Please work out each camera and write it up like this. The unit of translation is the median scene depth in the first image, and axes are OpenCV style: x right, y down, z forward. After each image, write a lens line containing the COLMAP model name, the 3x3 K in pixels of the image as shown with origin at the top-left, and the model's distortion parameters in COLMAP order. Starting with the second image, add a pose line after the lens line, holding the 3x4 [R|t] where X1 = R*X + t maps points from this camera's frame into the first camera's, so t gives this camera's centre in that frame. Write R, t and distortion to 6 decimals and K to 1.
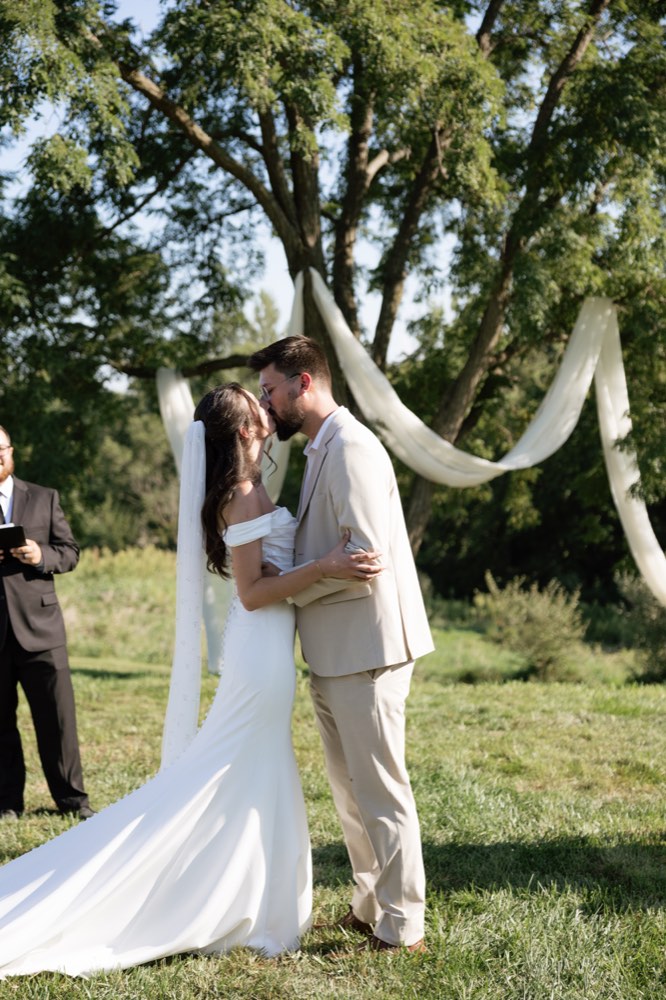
lens RADIAL K [[1630.5, 0, 428.3], [0, 1630.5, 499.8], [0, 0, 1]] dist [-0.004231, -0.005941]
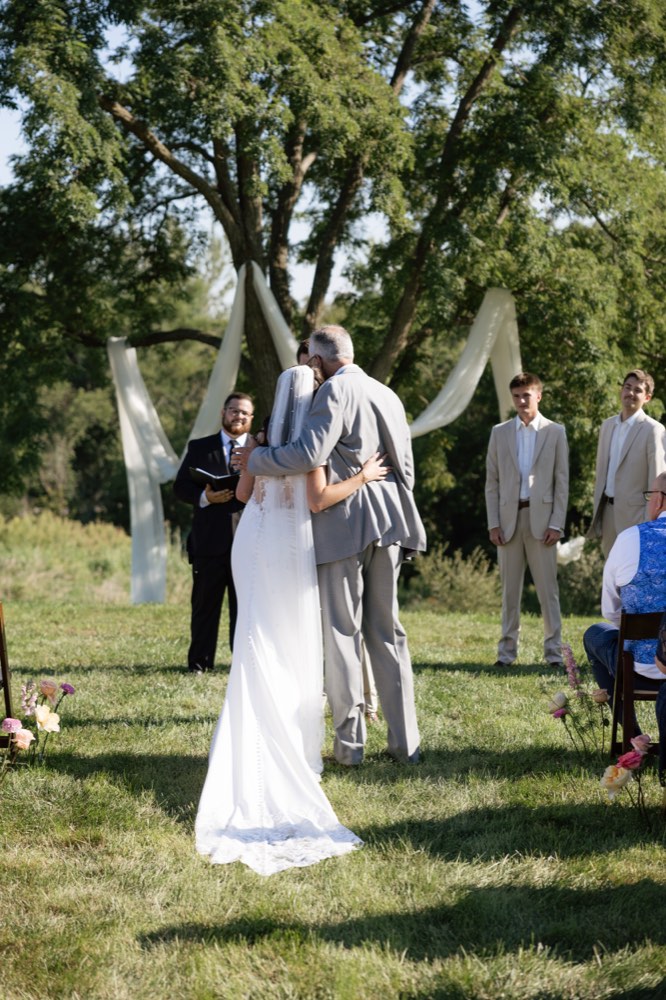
lens RADIAL K [[1999.5, 0, 333.0], [0, 1999.5, 500.0], [0, 0, 1]] dist [0.023846, 0.019249]
pose [[0.999697, 0.020761, -0.013196, 0.006462], [-0.020554, 0.999666, 0.015651, 0.004801], [0.013516, -0.015375, 0.999790, -0.348391]]
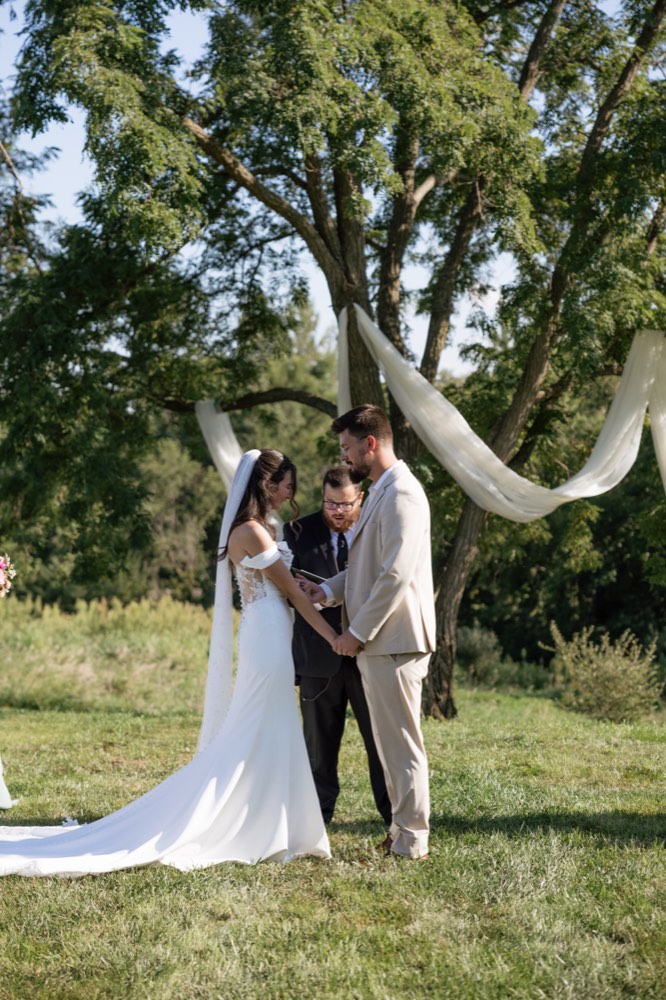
lens RADIAL K [[1999.5, 0, 333.0], [0, 1999.5, 500.0], [0, 0, 1]] dist [0.023846, 0.019249]
pose [[0.996527, 0.000660, -0.083273, 0.012270], [-0.002484, 0.999759, -0.021804, 0.002900], [0.083239, 0.021935, 0.996288, -0.162887]]
